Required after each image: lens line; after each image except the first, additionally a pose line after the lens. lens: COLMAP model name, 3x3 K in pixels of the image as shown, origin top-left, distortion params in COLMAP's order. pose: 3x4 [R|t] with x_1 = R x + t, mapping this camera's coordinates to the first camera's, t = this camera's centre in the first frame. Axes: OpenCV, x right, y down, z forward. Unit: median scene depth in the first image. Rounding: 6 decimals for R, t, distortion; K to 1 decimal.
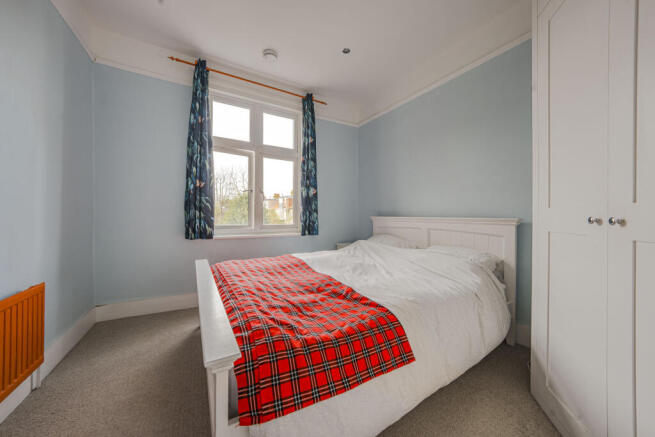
lens RADIAL K [[236.3, 0, 328.8], [0, 236.3, 215.2], [0, 0, 1]] dist [-0.011161, -0.000101]
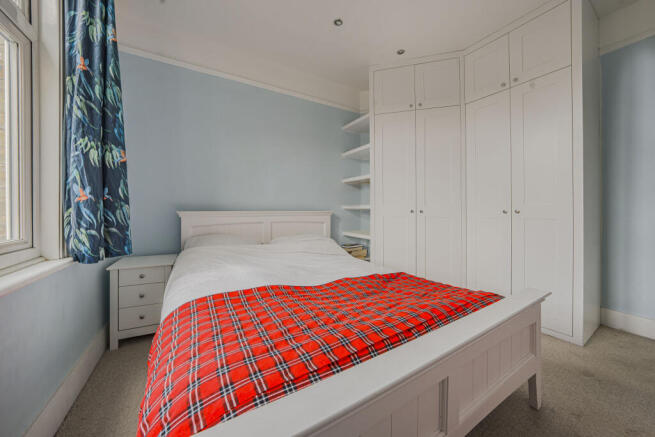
lens RADIAL K [[232.2, 0, 326.7], [0, 232.2, 211.1], [0, 0, 1]] dist [-0.008745, 0.000124]
pose [[-0.001829, -0.012854, 0.999916, -0.502081], [-0.000047, 0.999917, 0.012854, -0.004542], [-0.999998, -0.000023, -0.001829, 0.617864]]
